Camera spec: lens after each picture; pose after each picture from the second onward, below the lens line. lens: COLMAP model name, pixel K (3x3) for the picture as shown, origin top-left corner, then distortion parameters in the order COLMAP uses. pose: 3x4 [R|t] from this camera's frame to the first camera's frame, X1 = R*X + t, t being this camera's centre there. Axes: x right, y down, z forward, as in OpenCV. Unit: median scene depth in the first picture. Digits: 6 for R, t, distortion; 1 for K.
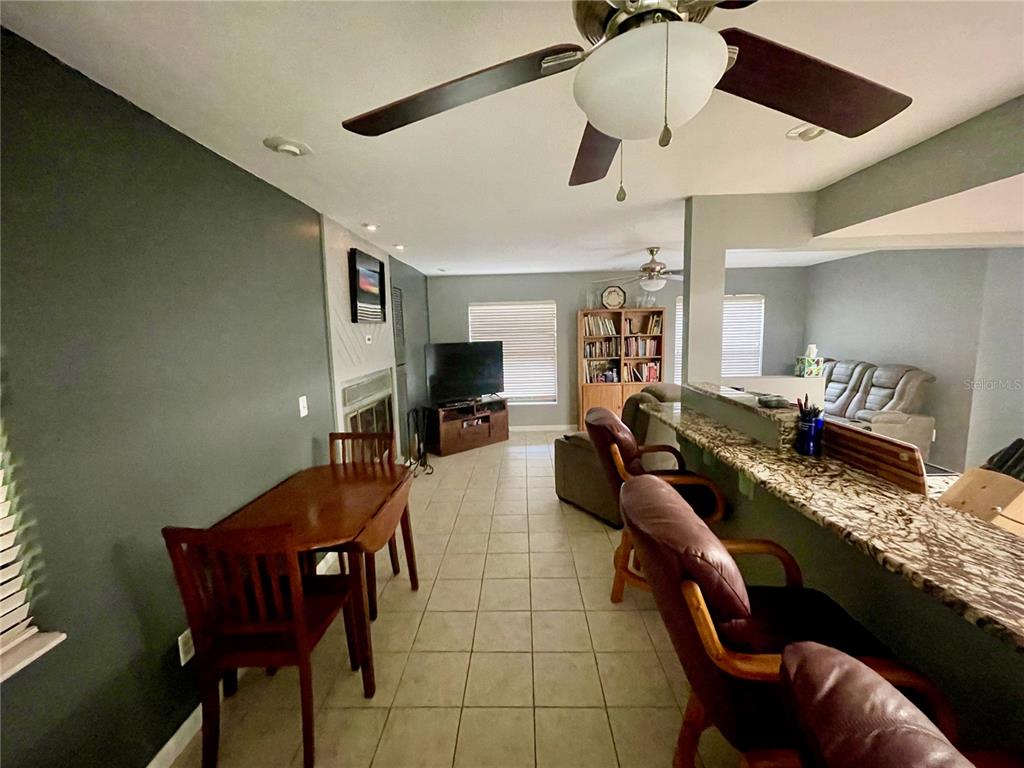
lens RADIAL K [[413.5, 0, 513.5], [0, 413.5, 381.8], [0, 0, 1]] dist [-0.001694, -0.000050]
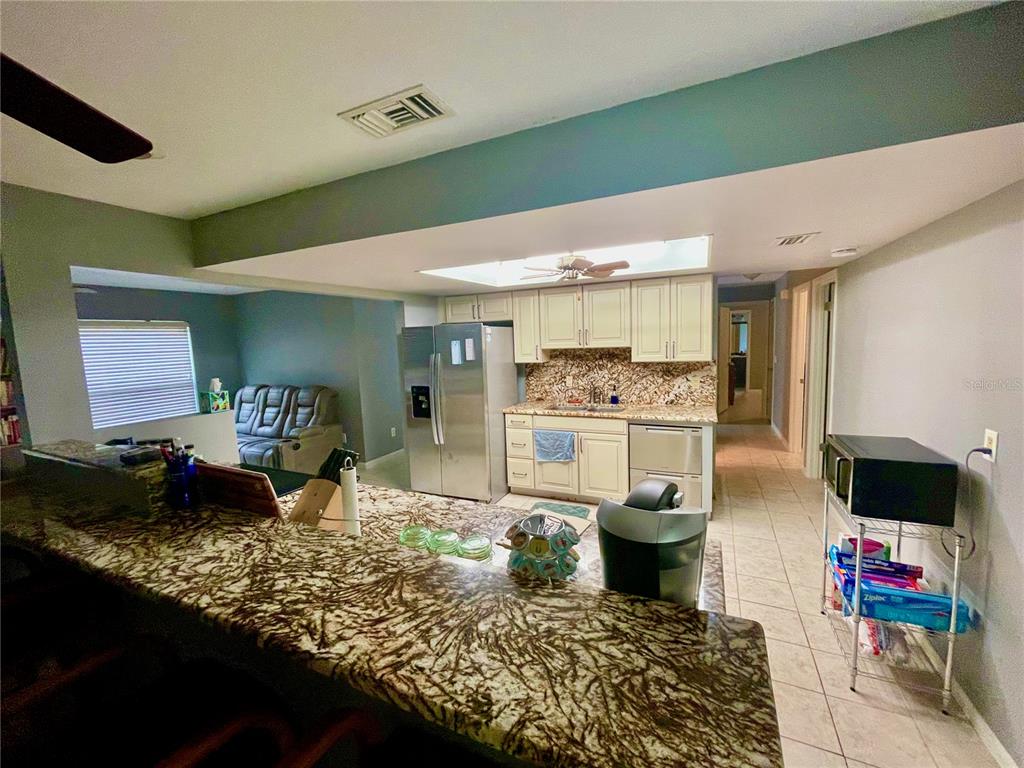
lens RADIAL K [[413.5, 0, 513.5], [0, 413.5, 381.8], [0, 0, 1]] dist [-0.001694, -0.000050]
pose [[0.413095, -0.085459, 0.906669, 0.226828], [0.138031, 0.989961, 0.030421, -0.025319], [-0.900167, 0.112582, 0.420743, -0.066757]]
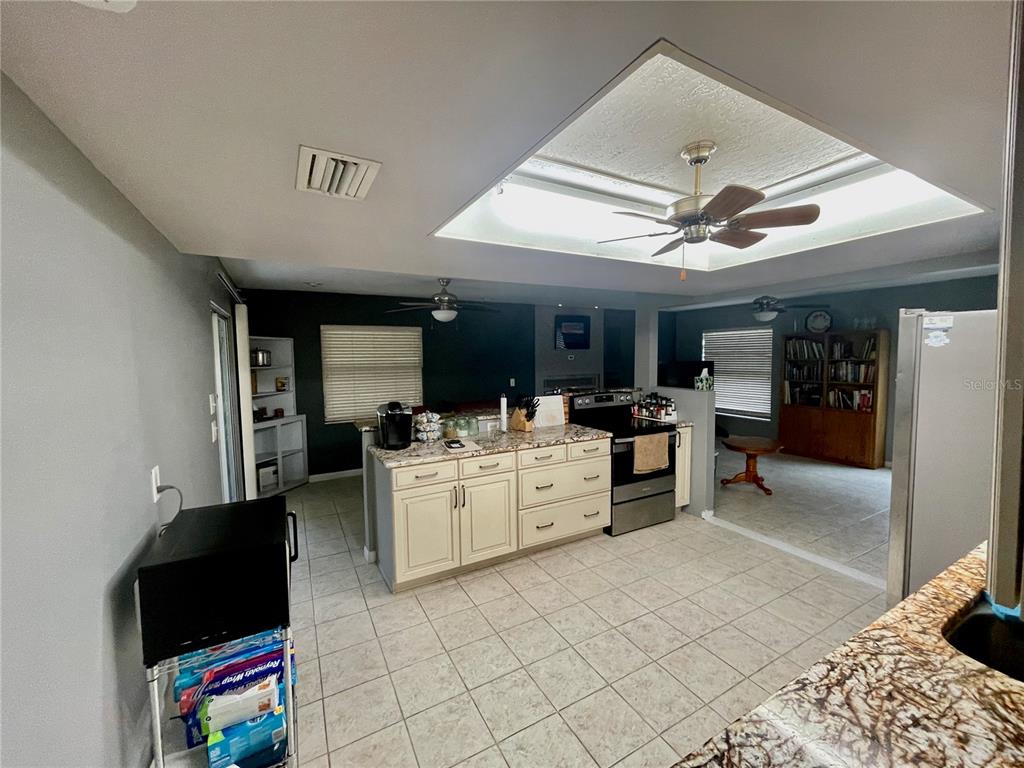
lens RADIAL K [[417.2, 0, 513.6], [0, 417.2, 382.4], [0, 0, 1]] dist [-0.001229, -0.000088]
pose [[0.491661, 0.074631, -0.867583, 2.859923], [-0.105983, 0.994042, 0.025449, -0.013964], [0.864313, 0.079437, 0.496641, -0.493976]]
